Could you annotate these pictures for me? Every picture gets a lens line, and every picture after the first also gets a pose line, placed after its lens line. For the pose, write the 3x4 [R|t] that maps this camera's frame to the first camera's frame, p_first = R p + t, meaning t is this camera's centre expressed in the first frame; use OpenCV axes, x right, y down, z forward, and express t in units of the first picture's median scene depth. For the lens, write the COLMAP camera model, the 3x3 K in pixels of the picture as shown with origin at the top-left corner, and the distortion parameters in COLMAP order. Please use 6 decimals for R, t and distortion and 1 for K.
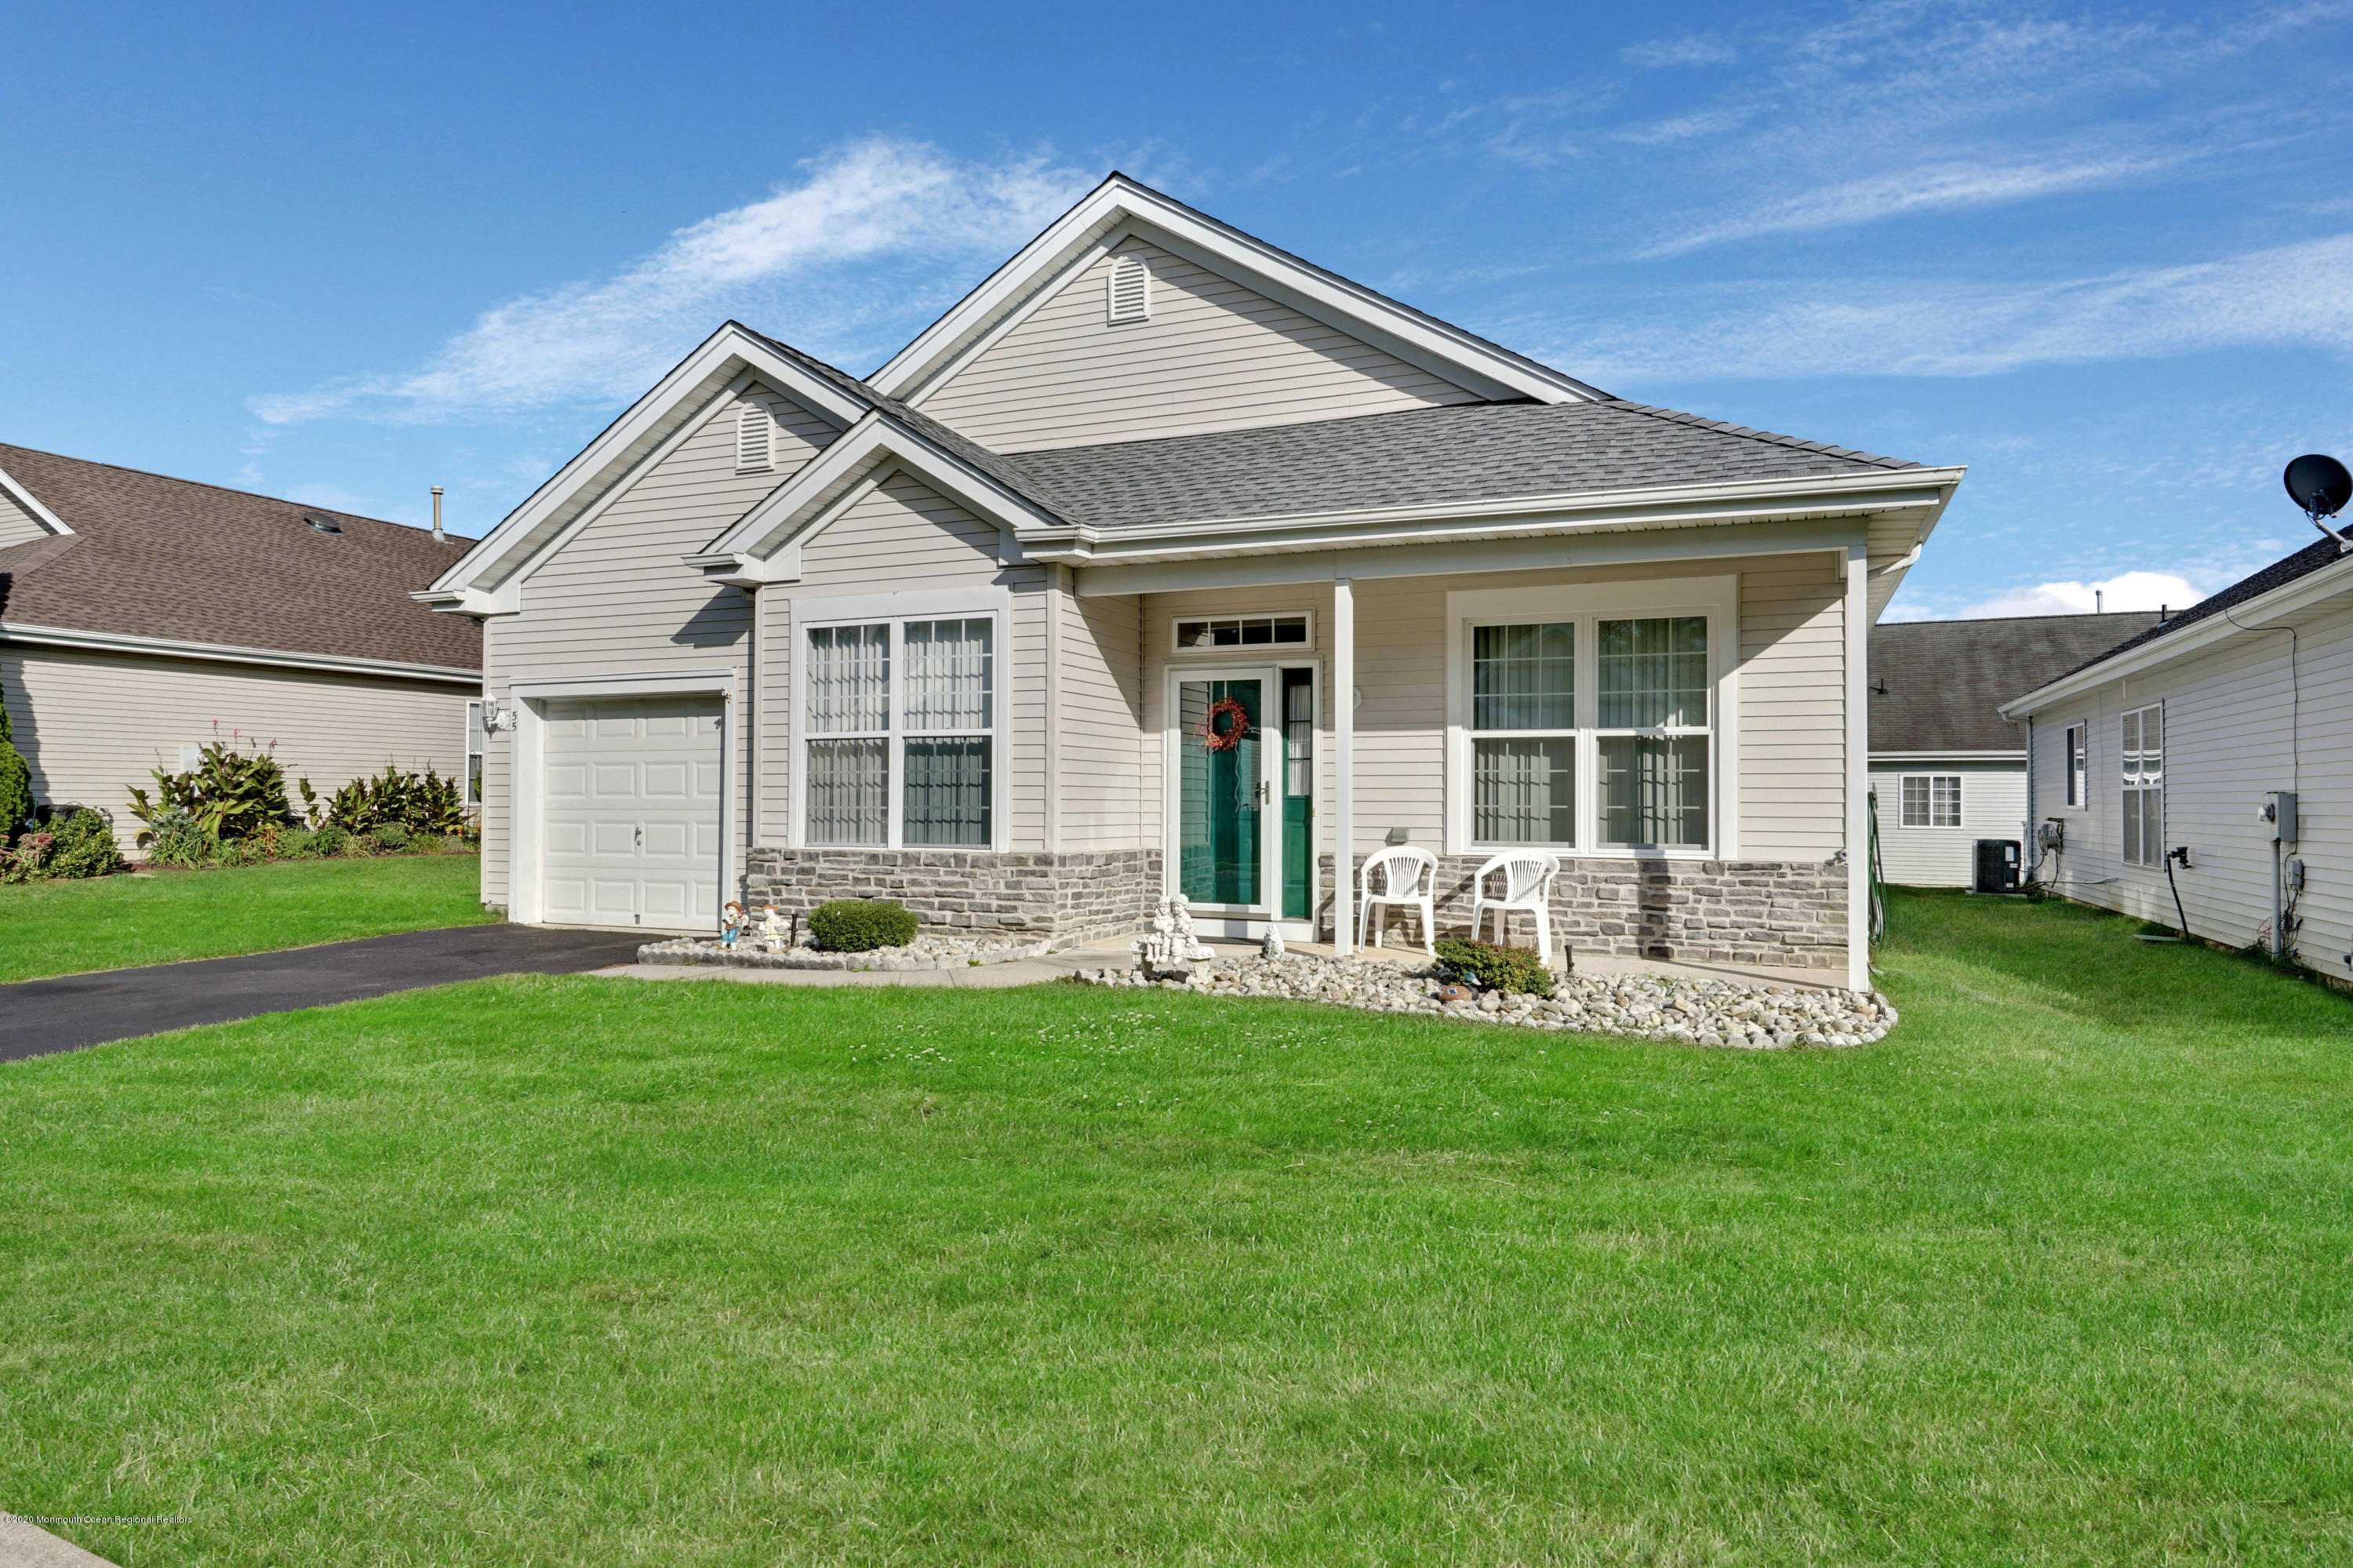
lens RADIAL K [[1349.7, 0, 1184.0], [0, 1349.7, 784.5], [0, 0, 1]] dist [0.009925, 0.000576]
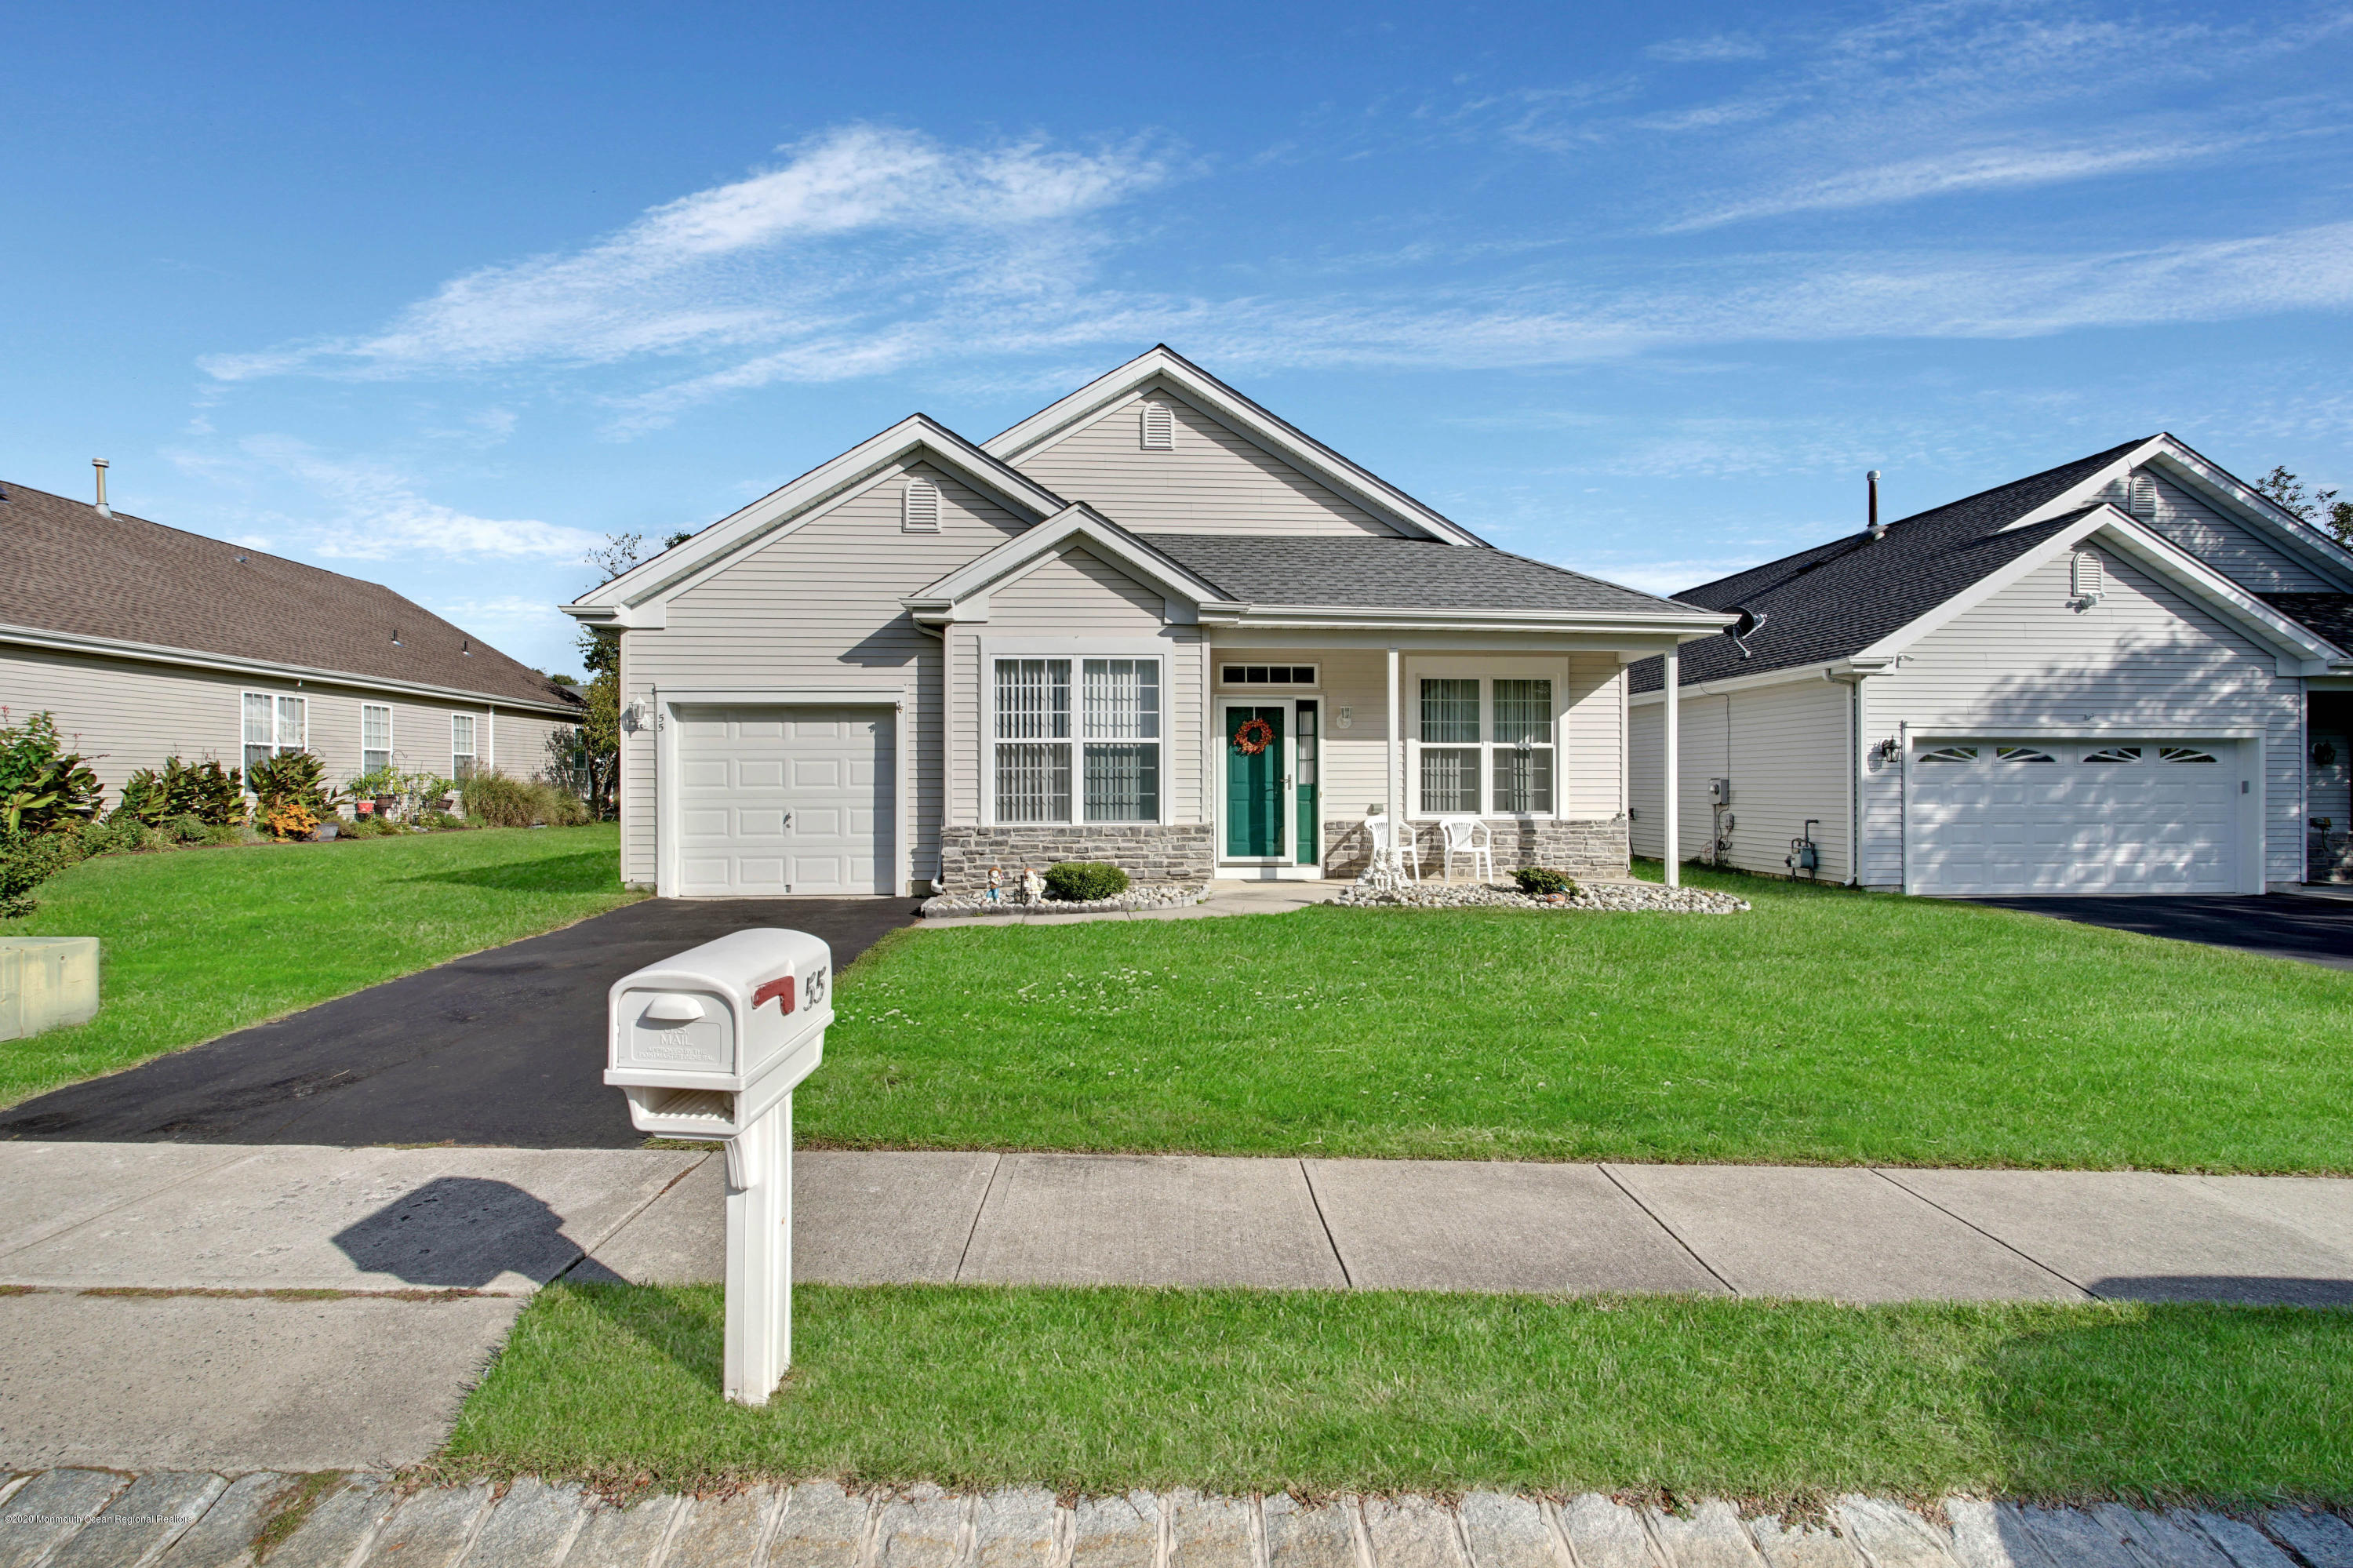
lens RADIAL K [[1060.6, 0, 1176.5], [0, 1060.6, 784.0], [0, 0, 1]] dist [-0.003260, 0.000659]
pose [[0.892030, -0.005939, 0.451937, -0.618703], [0.000082, 0.999916, 0.012980, -0.007575], [-0.451976, -0.011541, 0.891955, -0.002186]]
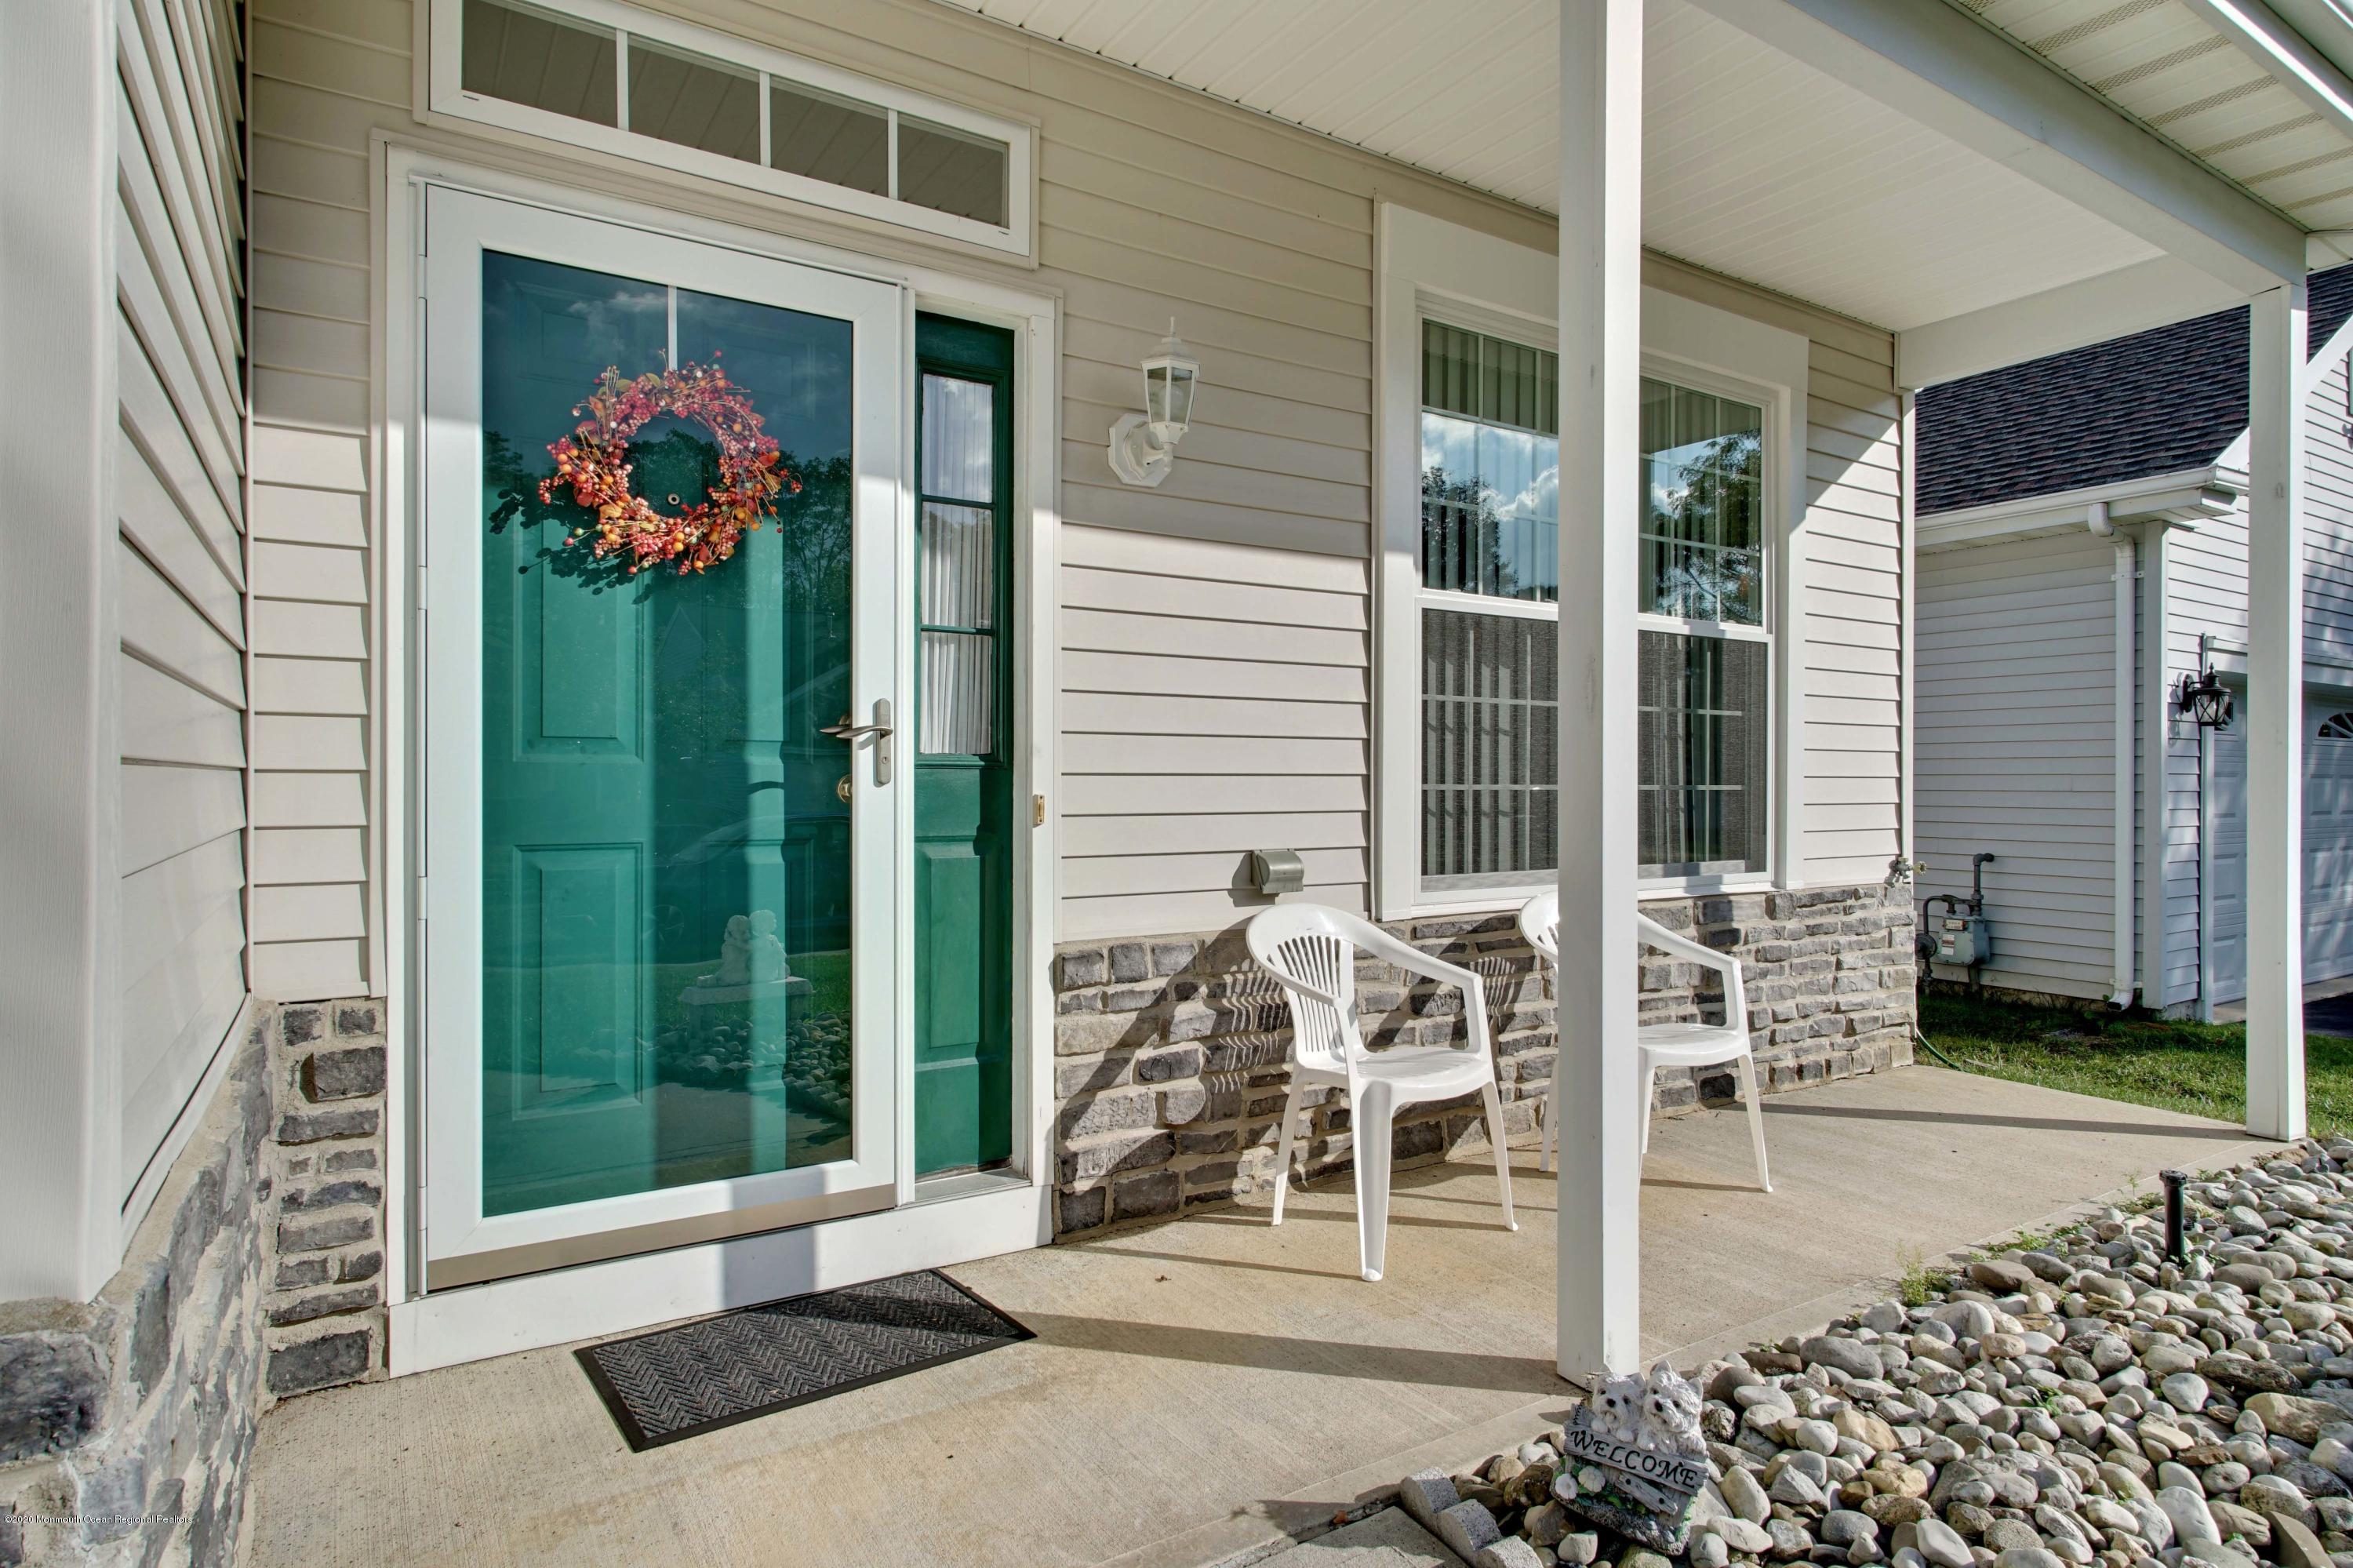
lens RADIAL K [[1289.1, 0, 1179.3], [0, 1289.1, 786.0], [0, 0, 1]] dist [0.004308, -0.000516]
pose [[0.564029, -0.008064, 0.825715, -0.125805], [-0.010948, 0.999791, 0.017243, 0.009984], [-0.825682, -0.018766, 0.563823, 0.845398]]
